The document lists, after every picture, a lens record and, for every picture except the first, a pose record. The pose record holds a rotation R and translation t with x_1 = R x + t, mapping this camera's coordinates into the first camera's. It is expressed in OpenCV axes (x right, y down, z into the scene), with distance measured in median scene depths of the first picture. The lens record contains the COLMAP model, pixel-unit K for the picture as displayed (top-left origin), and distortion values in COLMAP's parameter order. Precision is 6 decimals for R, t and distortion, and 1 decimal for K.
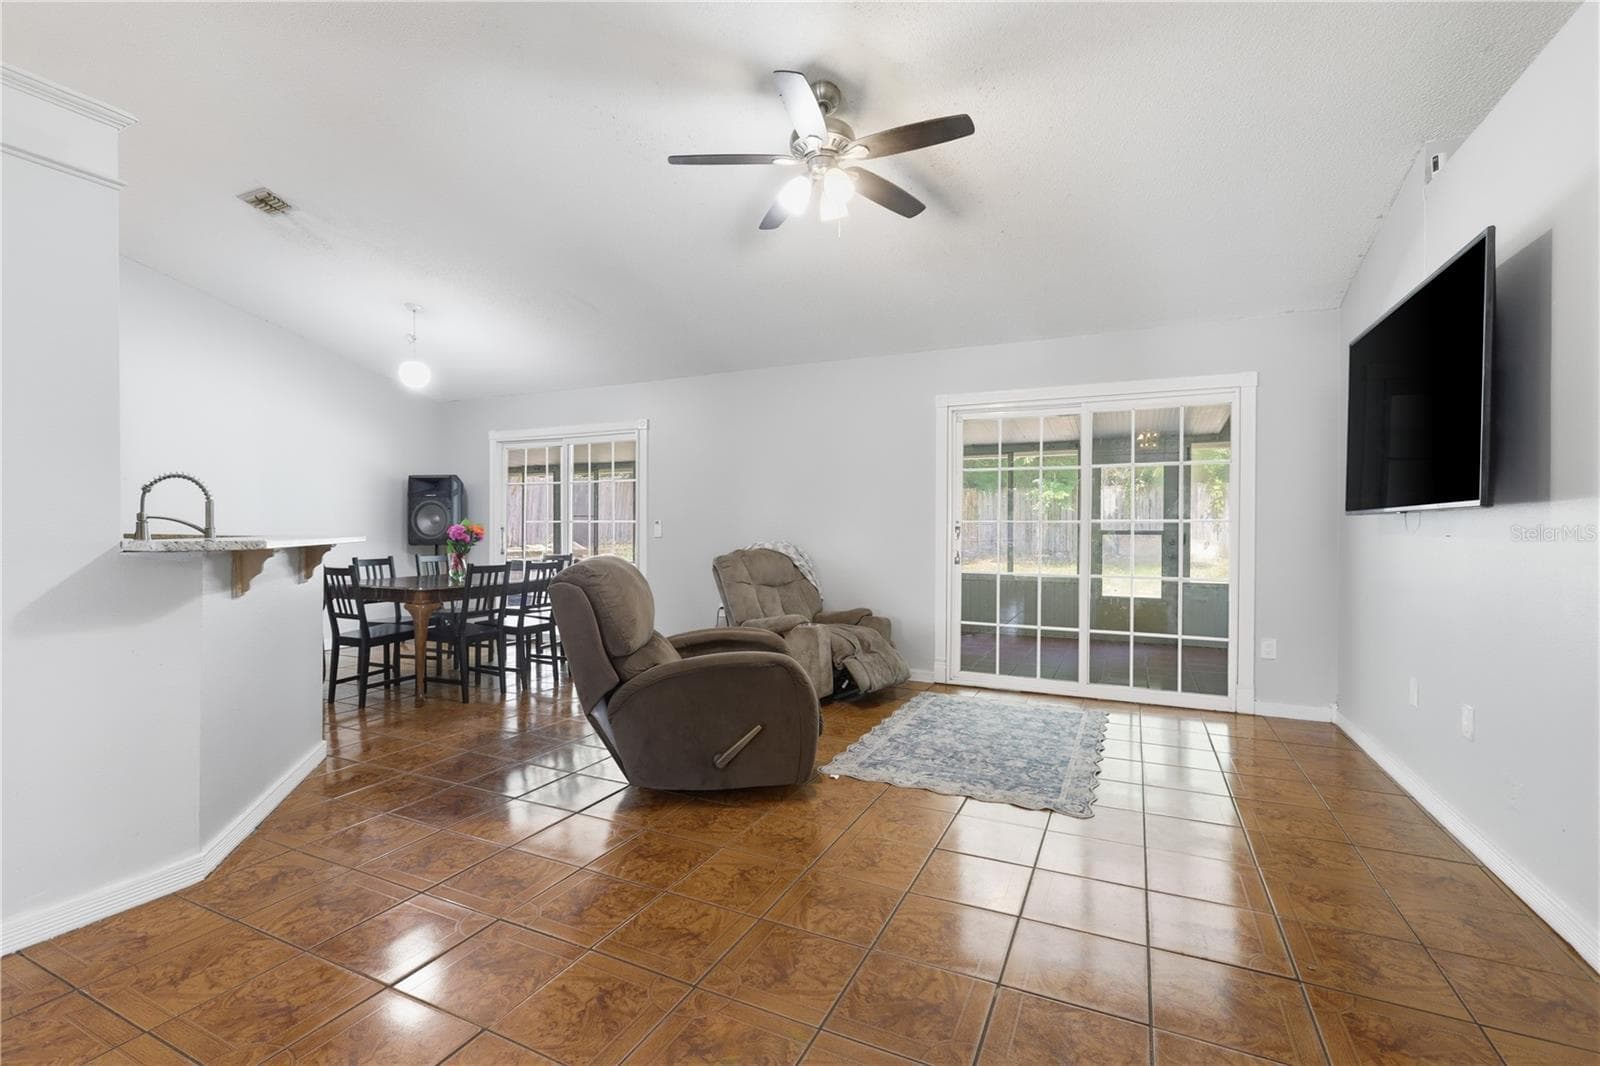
lens RADIAL K [[698.5, 0, 800.0], [0, 698.5, 533.0], [0, 0, 1]] dist [0.000533, 0.000059]
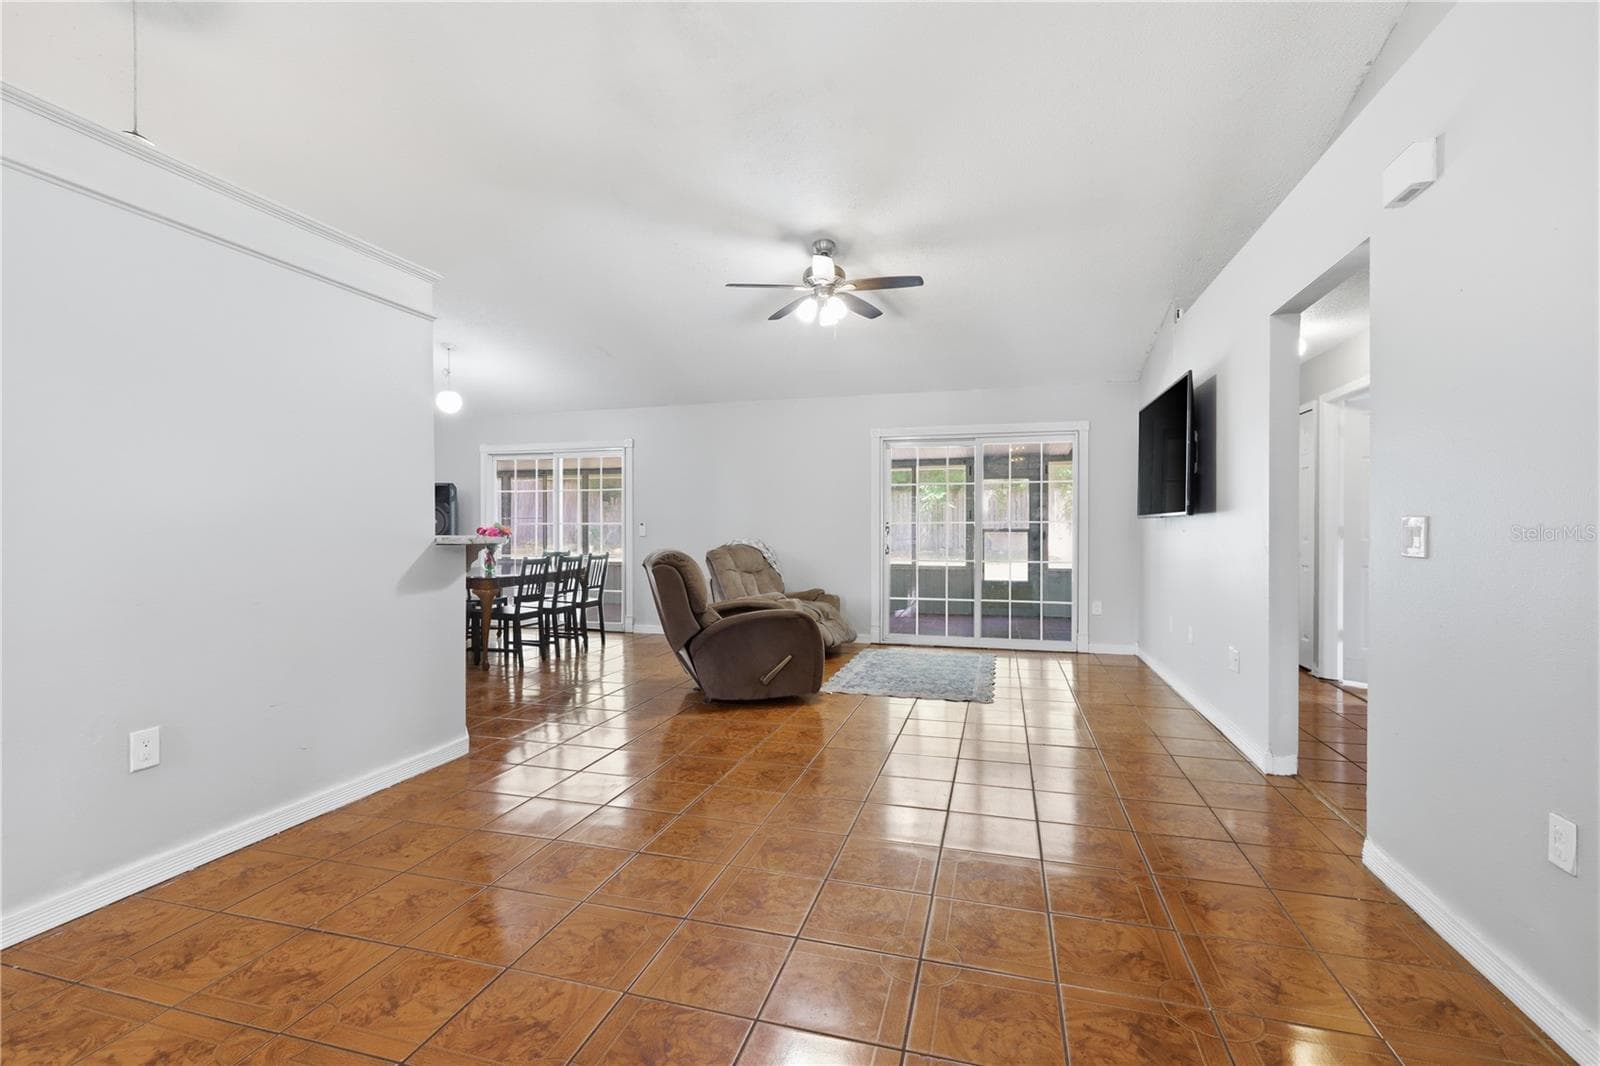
lens RADIAL K [[698.5, 0, 800.0], [0, 698.5, 533.0], [0, 0, 1]] dist [0.000533, 0.000059]
pose [[0.986012, -0.006075, 0.166564, -0.179728], [0.006188, 0.999981, -0.000164, 0.002690], [-0.166559, 0.001192, 0.986031, -0.325730]]
